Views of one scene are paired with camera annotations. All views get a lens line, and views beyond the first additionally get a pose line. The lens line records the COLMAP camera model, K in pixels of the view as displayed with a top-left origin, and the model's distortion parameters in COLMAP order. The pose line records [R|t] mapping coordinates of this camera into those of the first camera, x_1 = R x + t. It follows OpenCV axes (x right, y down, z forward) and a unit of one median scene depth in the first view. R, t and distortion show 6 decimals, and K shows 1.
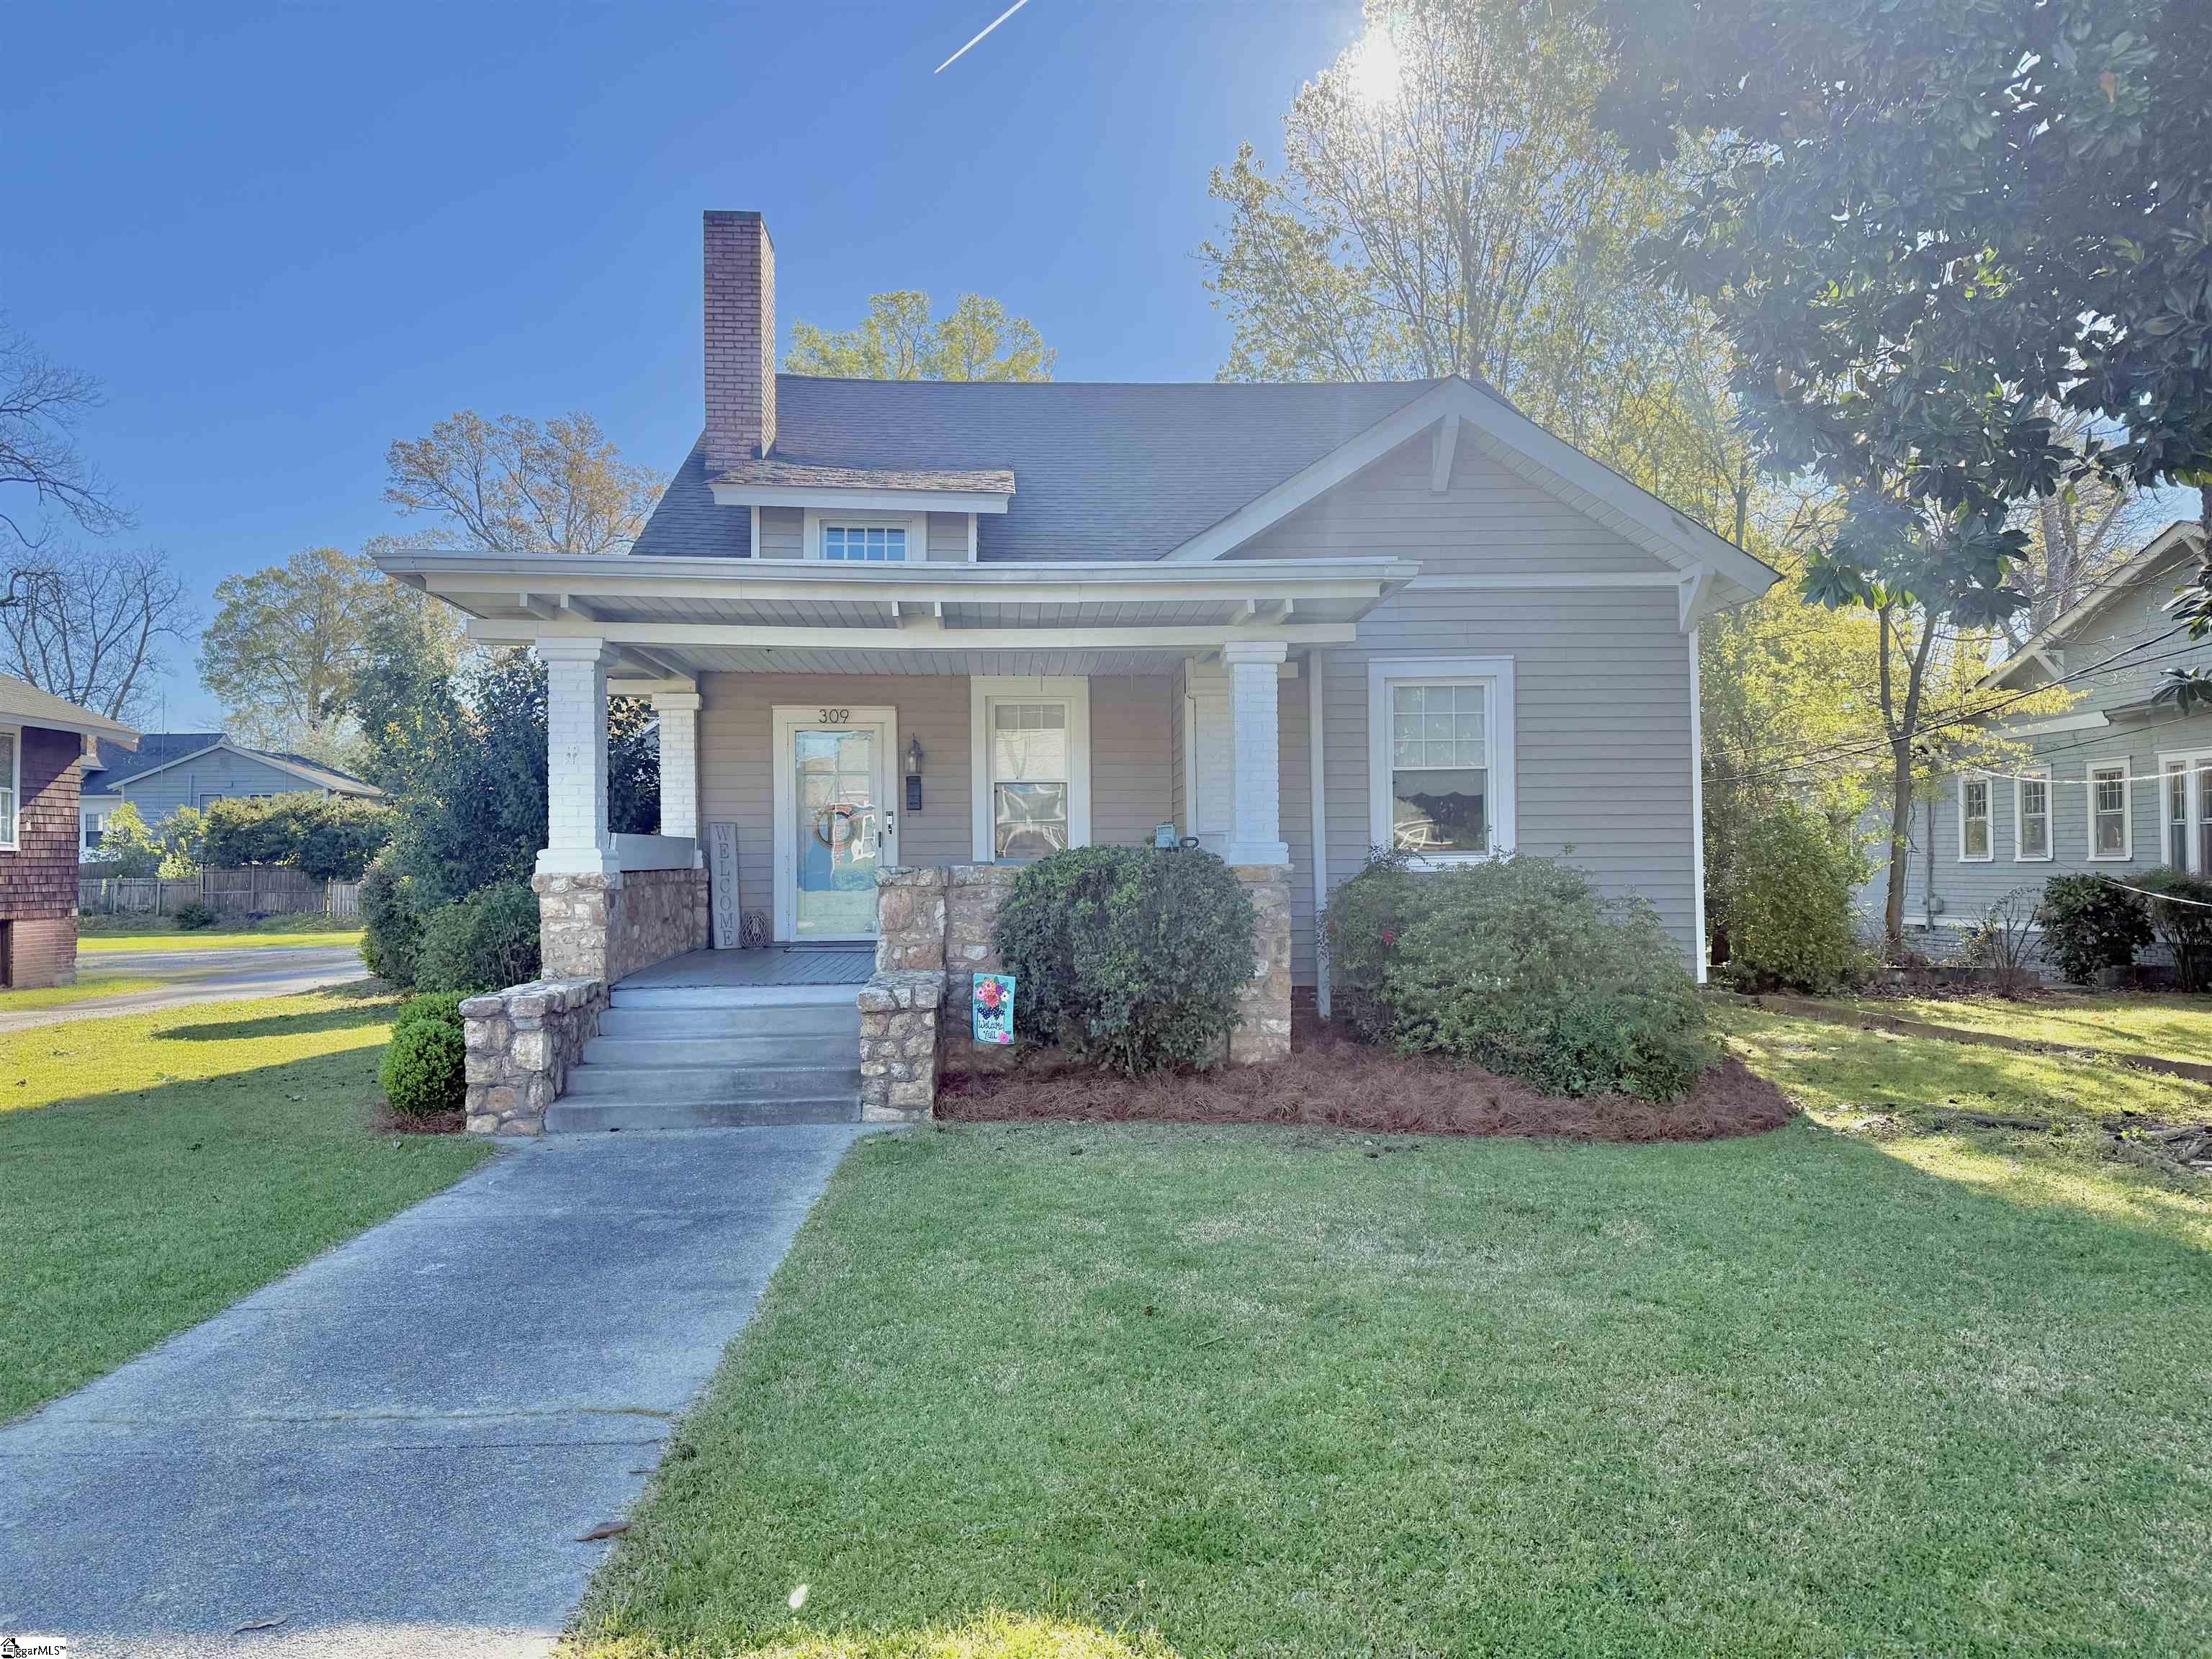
lens RADIAL K [[1589.4, 0, 1107.5], [0, 1589.4, 849.3], [0, 0, 1]] dist [0.077037, -0.091753]
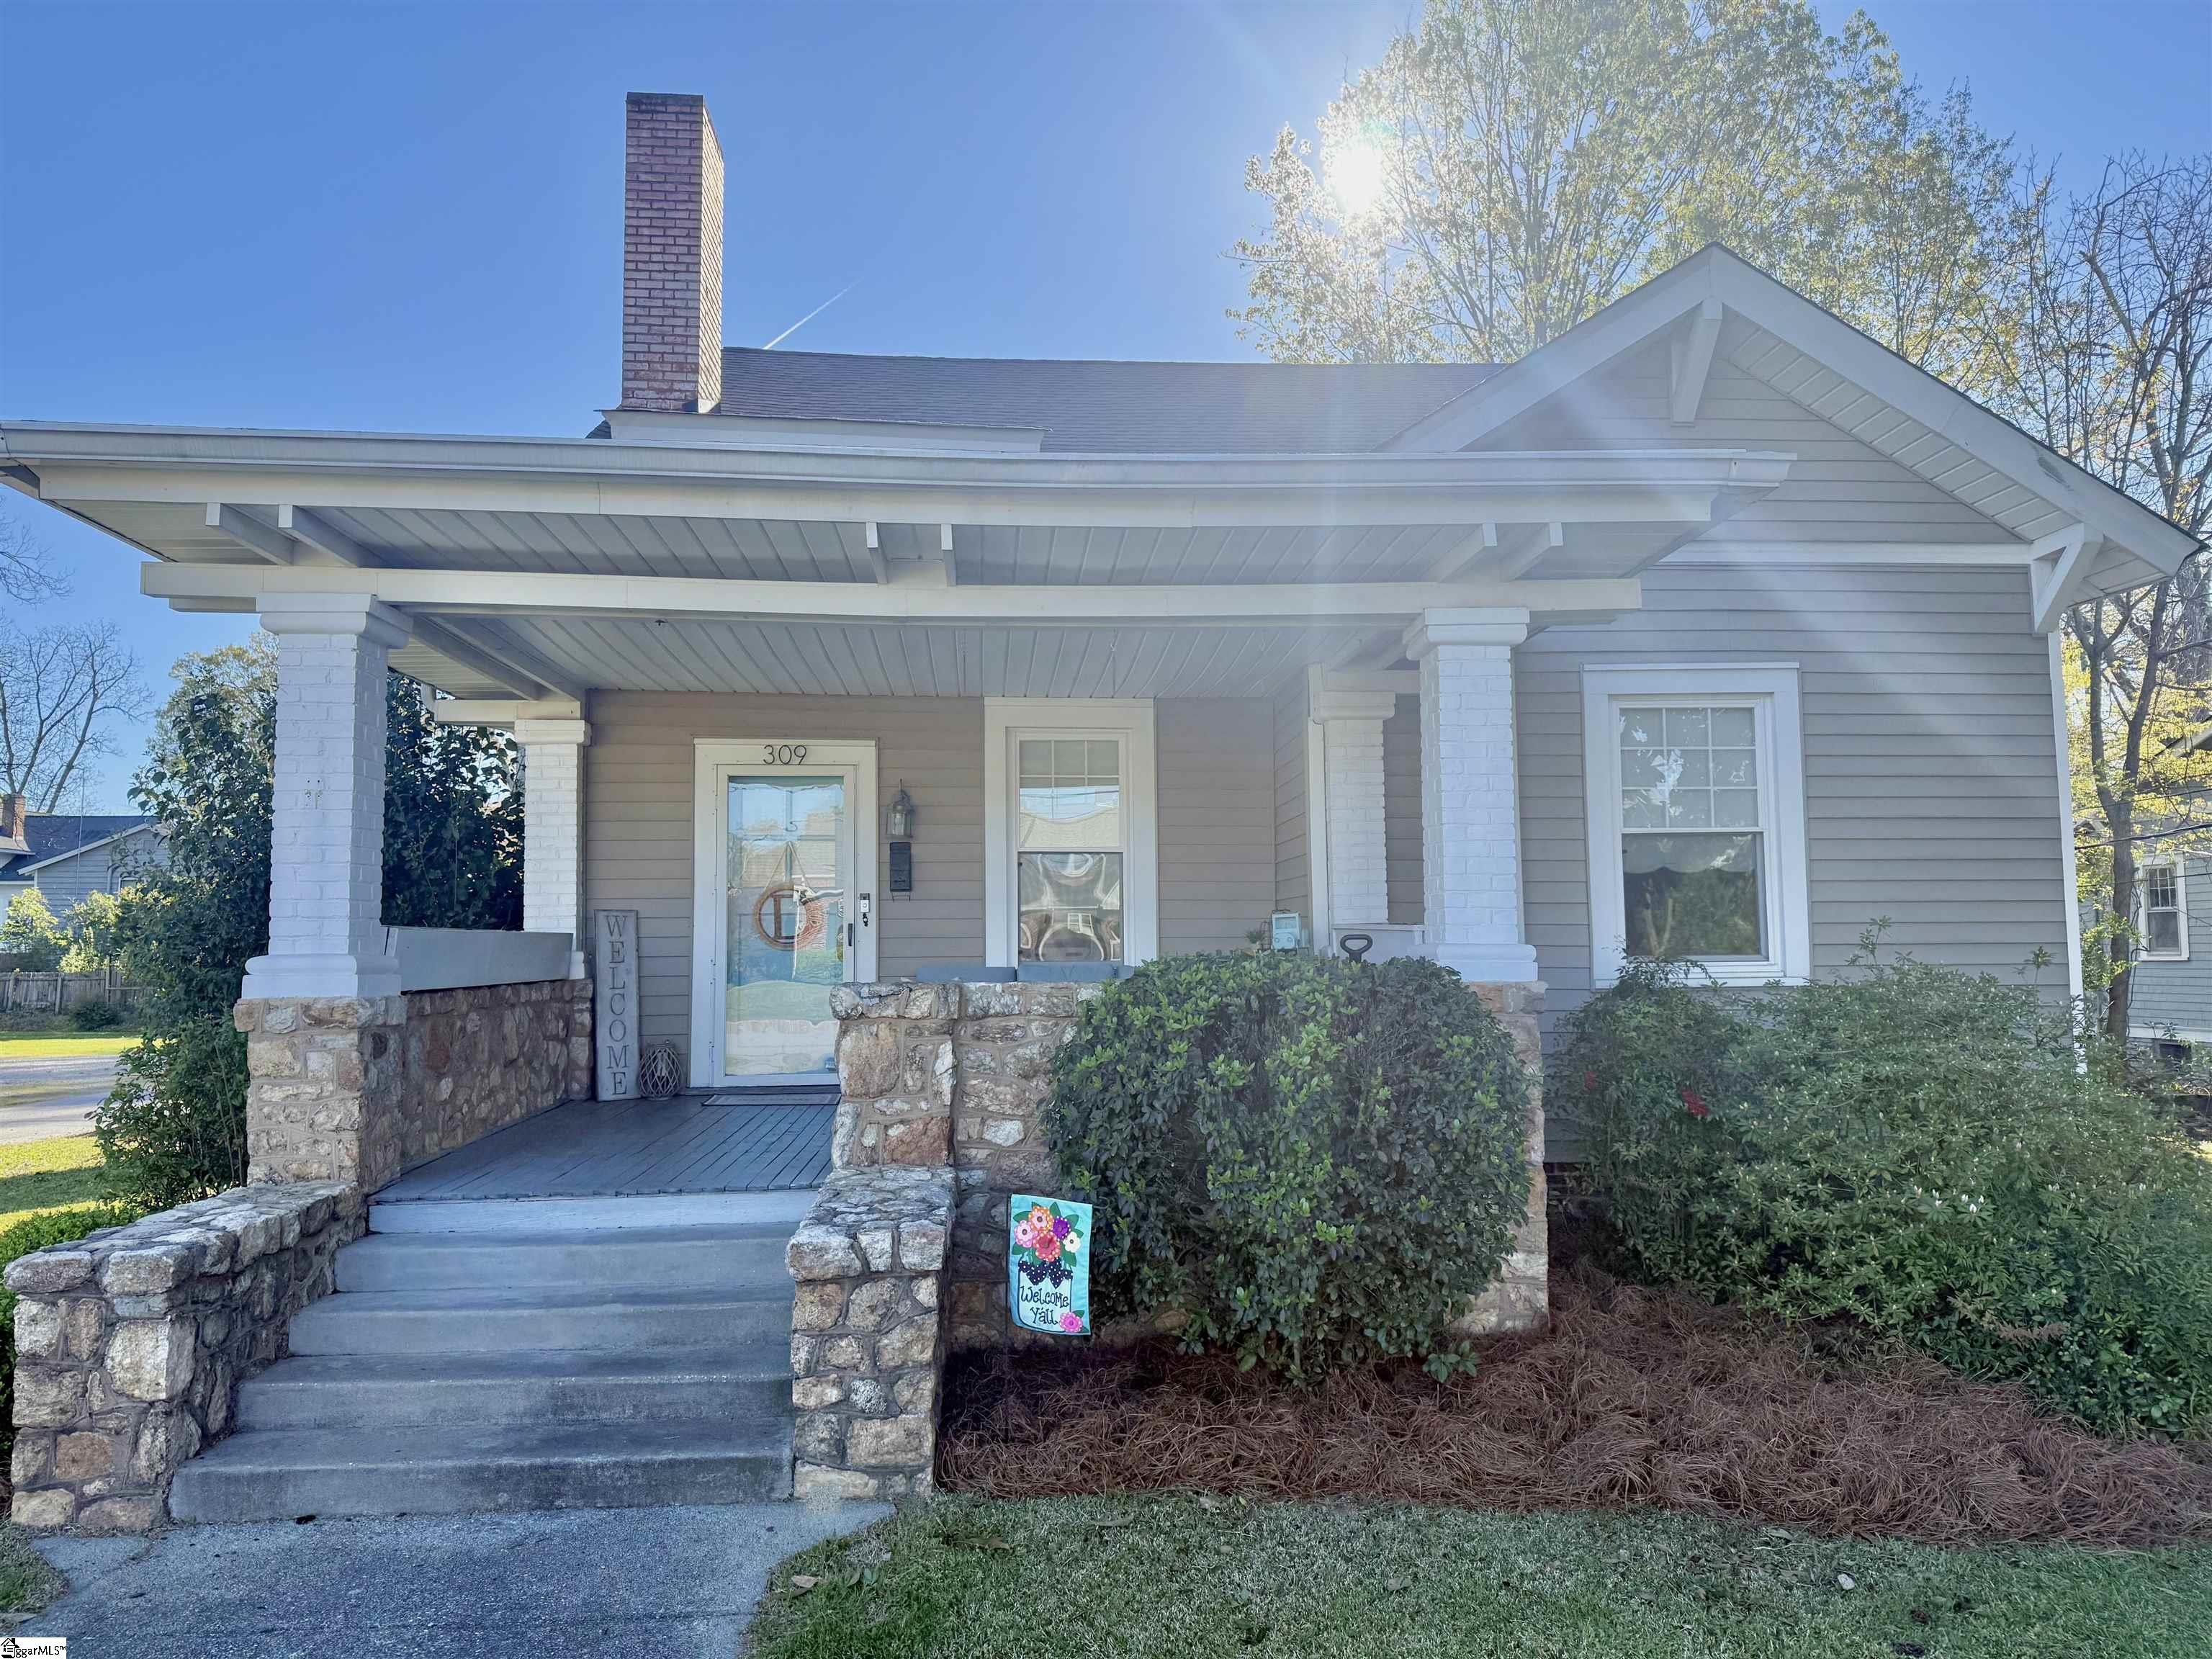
lens RADIAL K [[1589.4, 0, 1094.8], [0, 1589.4, 831.1], [0, 0, 1]] dist [0.077037, -0.091753]
pose [[0.999997, 0.001571, 0.002011, -0.051481], [-0.001434, 0.997773, -0.066685, -0.006819], [-0.002112, 0.066682, 0.997772, 0.411934]]
